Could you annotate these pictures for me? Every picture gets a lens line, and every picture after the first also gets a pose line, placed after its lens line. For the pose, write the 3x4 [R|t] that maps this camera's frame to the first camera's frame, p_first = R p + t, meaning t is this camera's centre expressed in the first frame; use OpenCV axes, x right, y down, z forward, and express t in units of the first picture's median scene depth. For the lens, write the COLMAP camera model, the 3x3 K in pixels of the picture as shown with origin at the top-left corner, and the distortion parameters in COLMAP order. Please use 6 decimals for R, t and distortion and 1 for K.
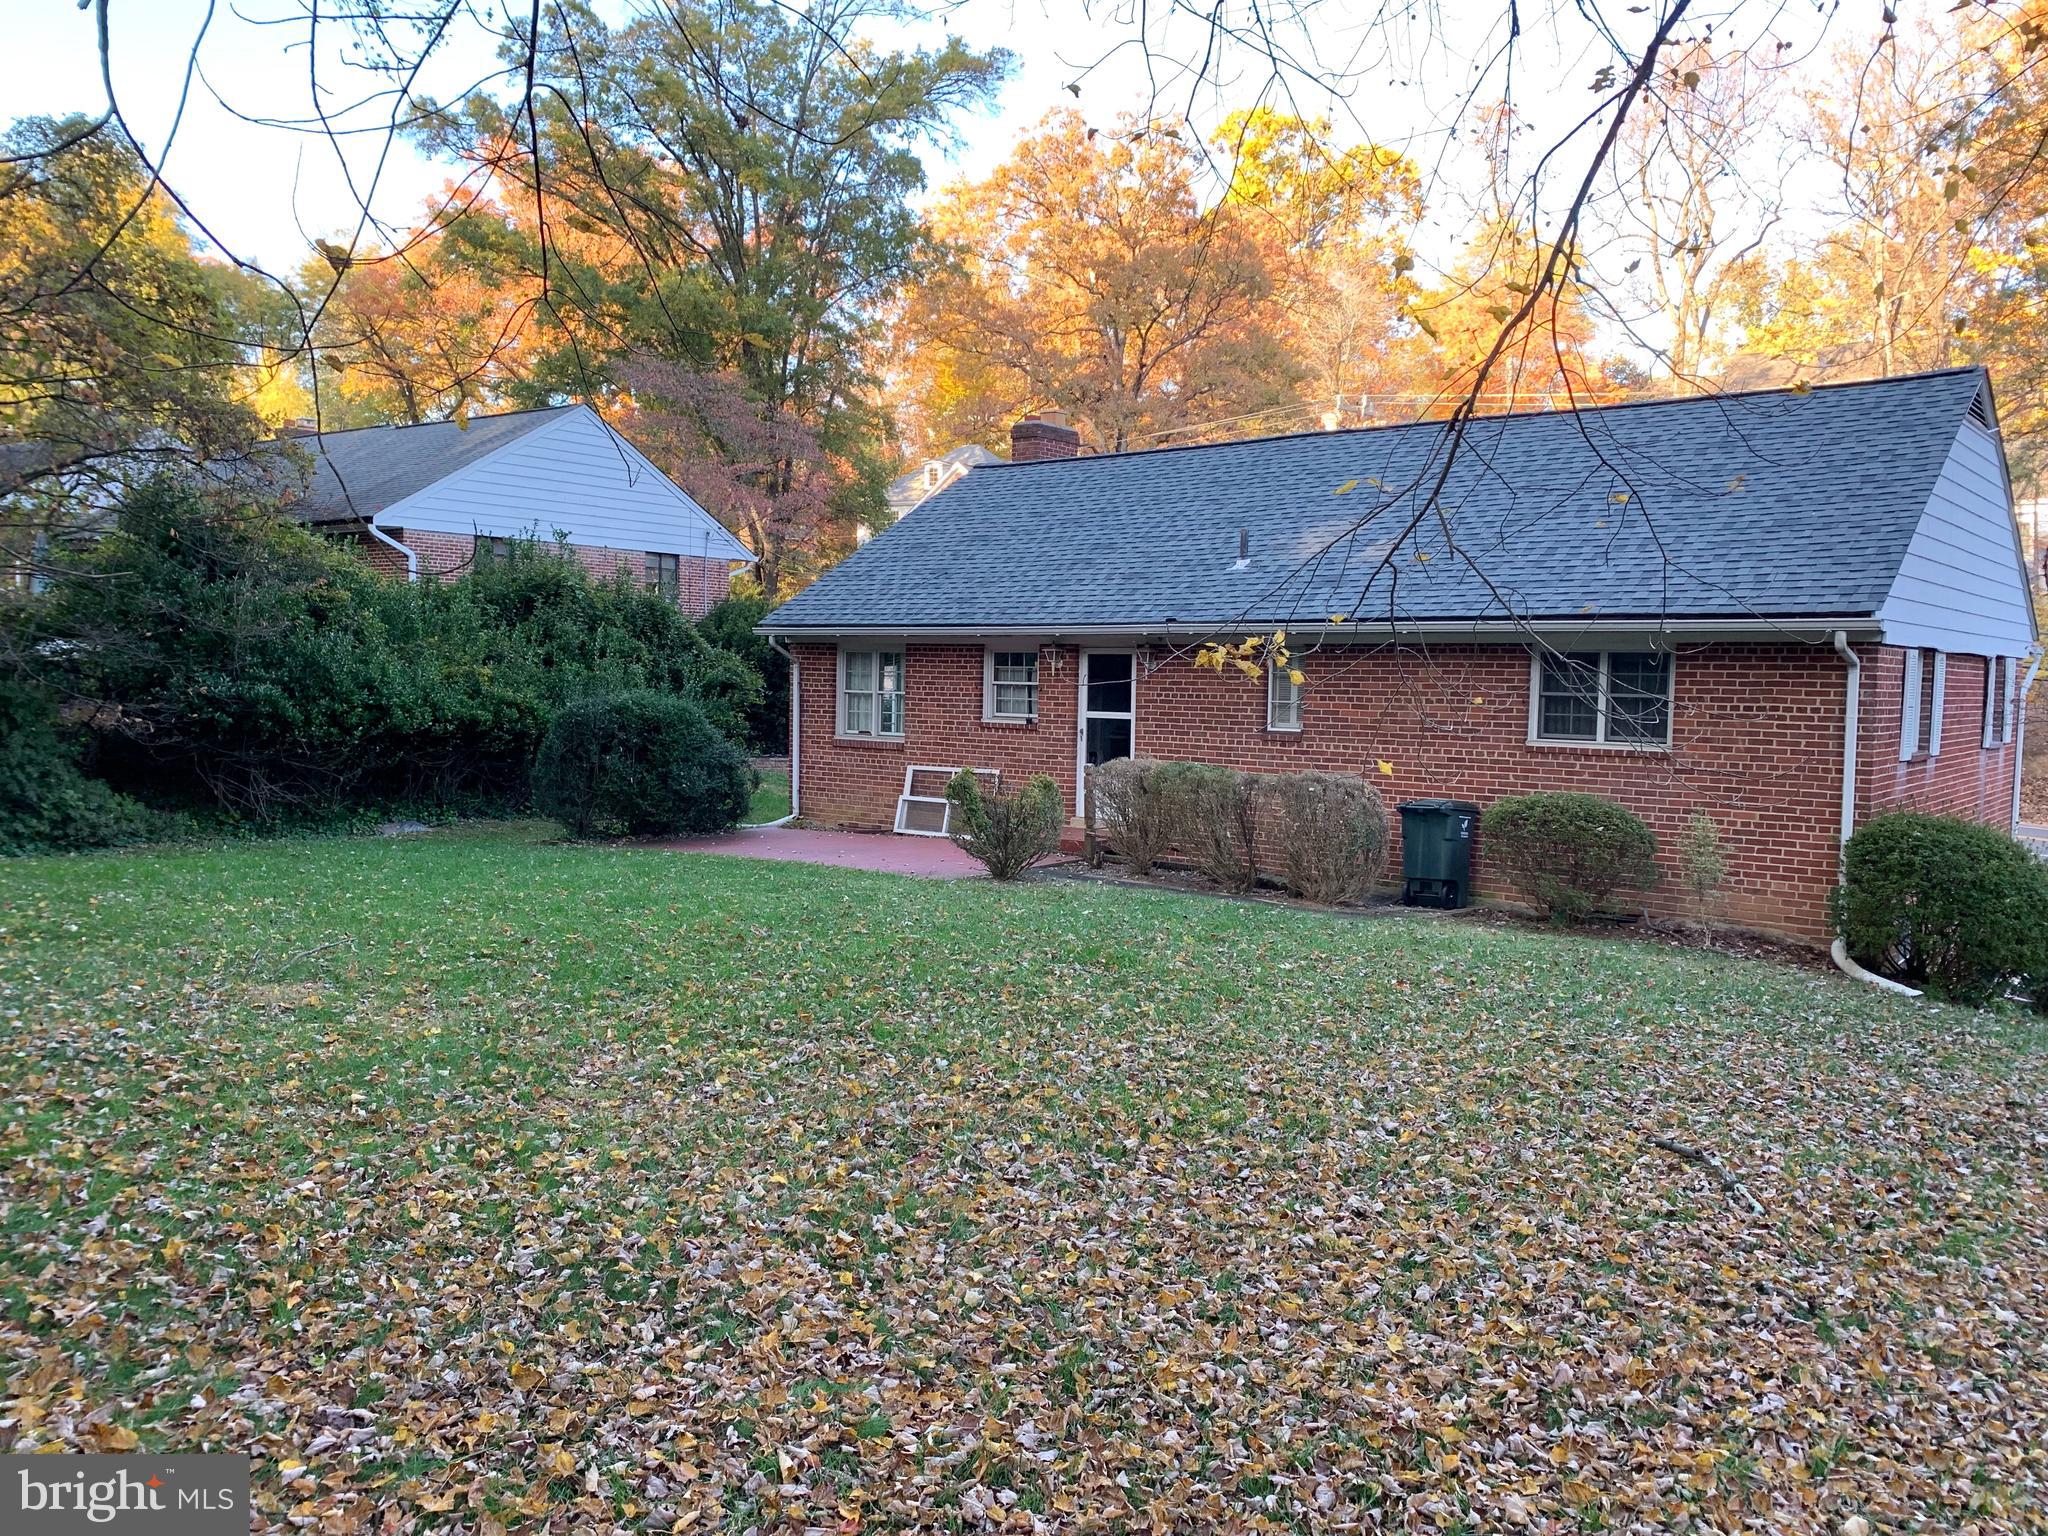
lens RADIAL K [[1535.1, 0, 1013.6], [0, 1535.1, 766.7], [0, 0, 1]] dist [0.104330, -0.173065]
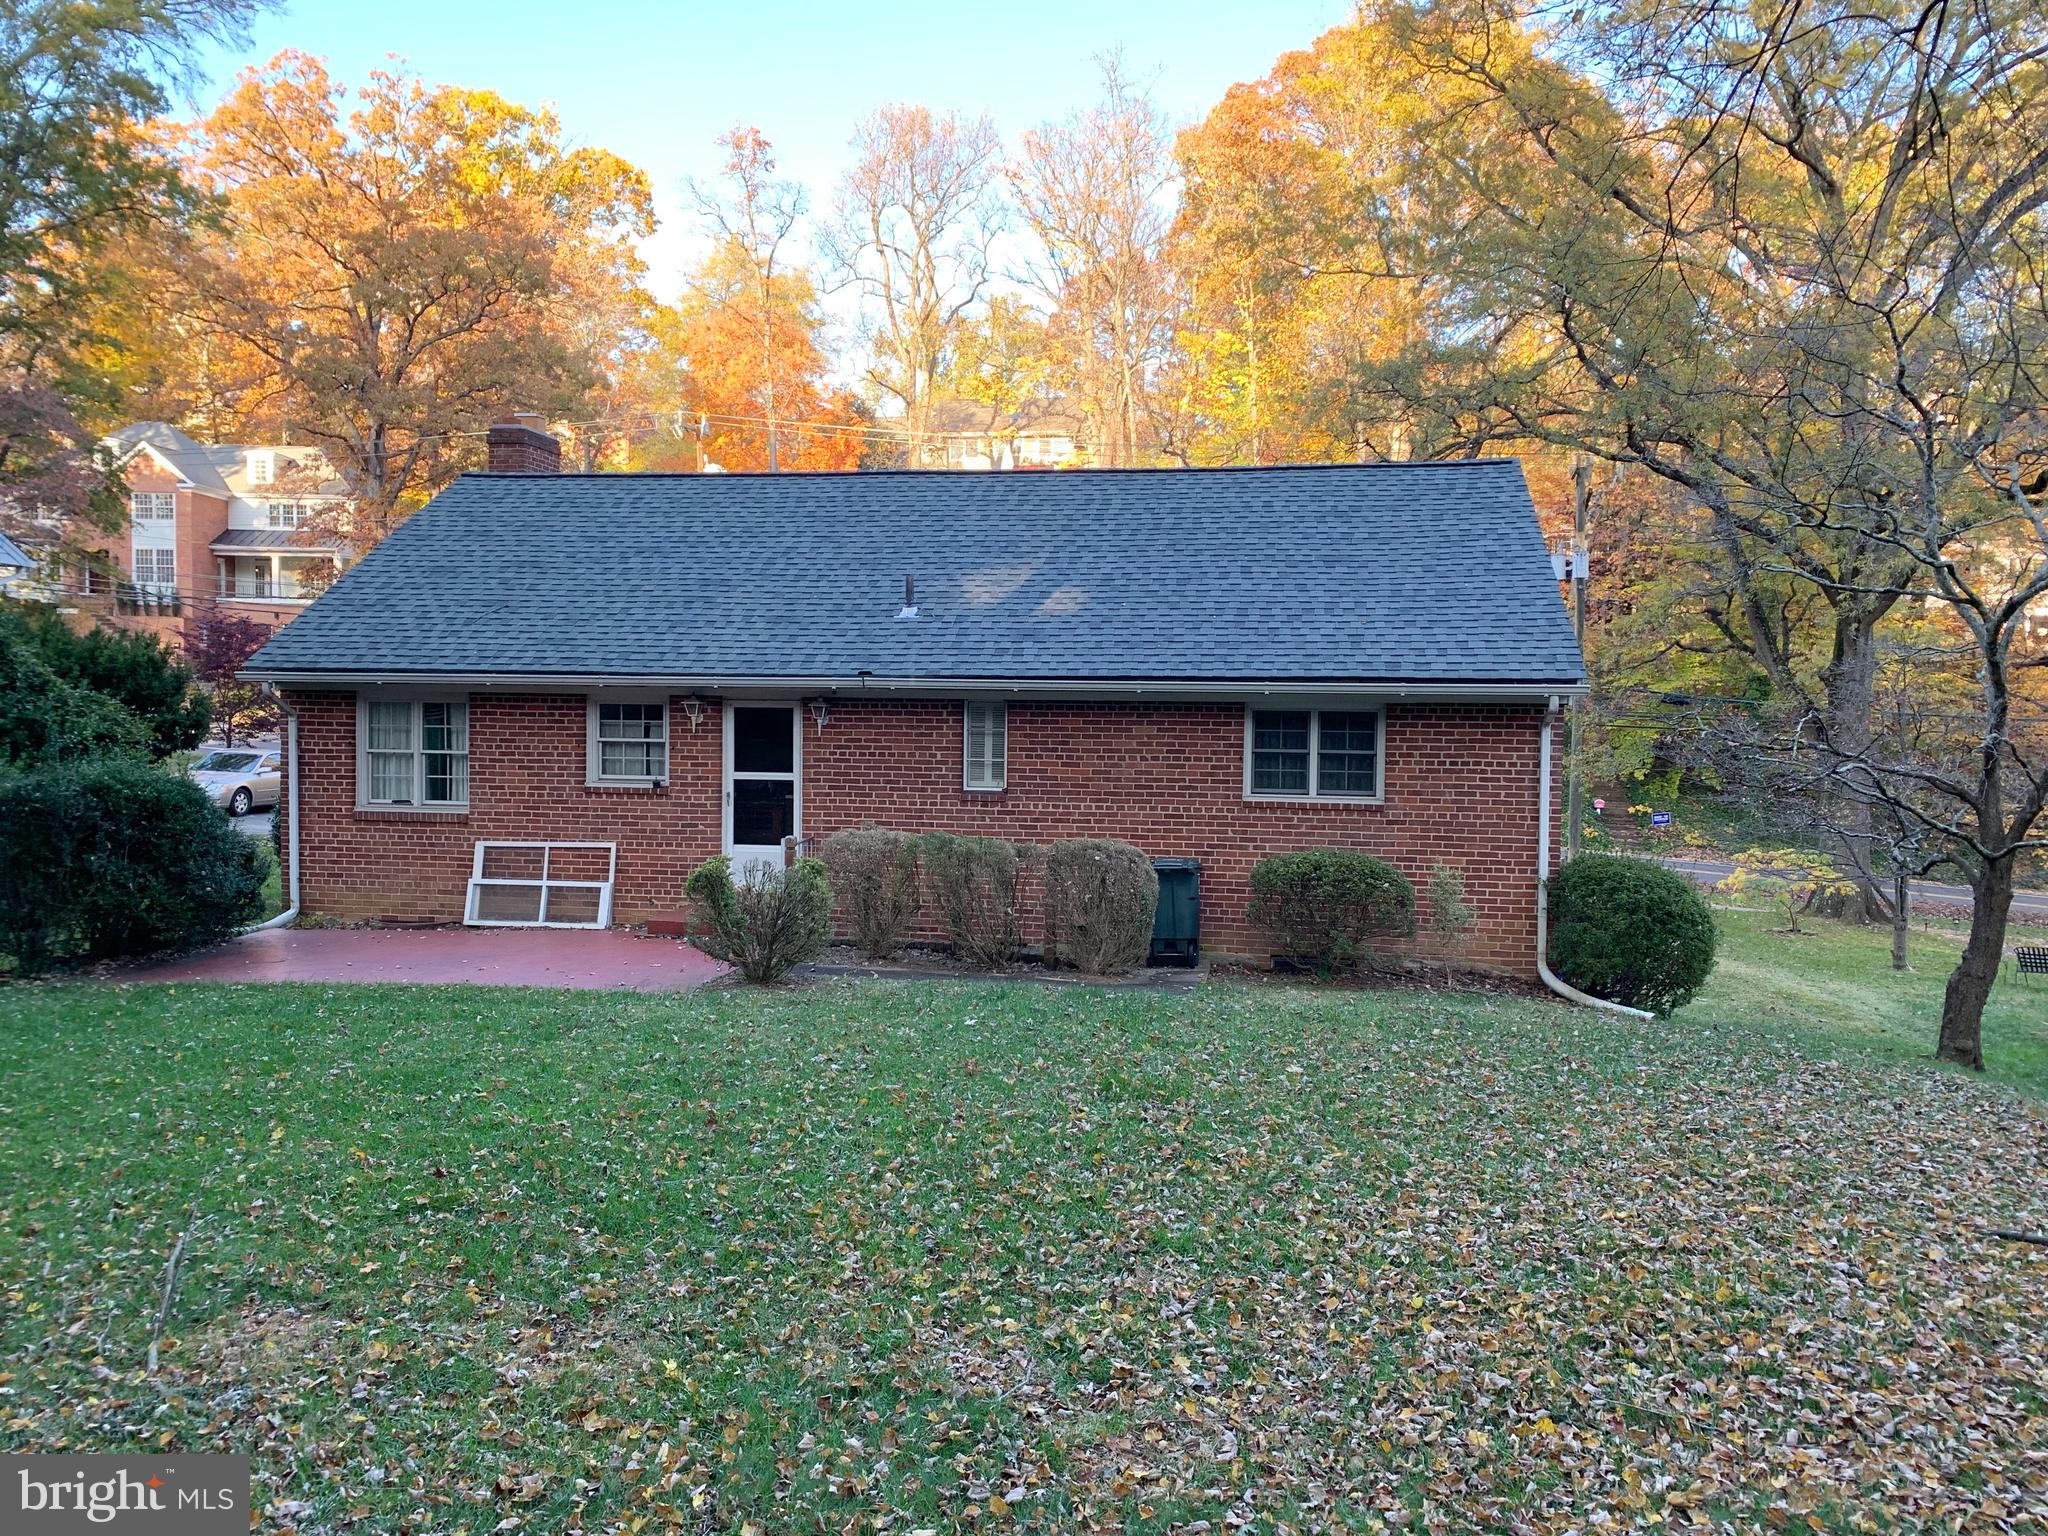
lens RADIAL K [[1535.1, 0, 1013.6], [0, 1535.1, 766.7], [0, 0, 1]] dist [0.104330, -0.173065]
pose [[0.870626, -0.031699, 0.490924, -0.278025], [0.034571, 0.999397, 0.003222, -0.041313], [-0.490730, 0.014167, 0.871197, 0.171674]]
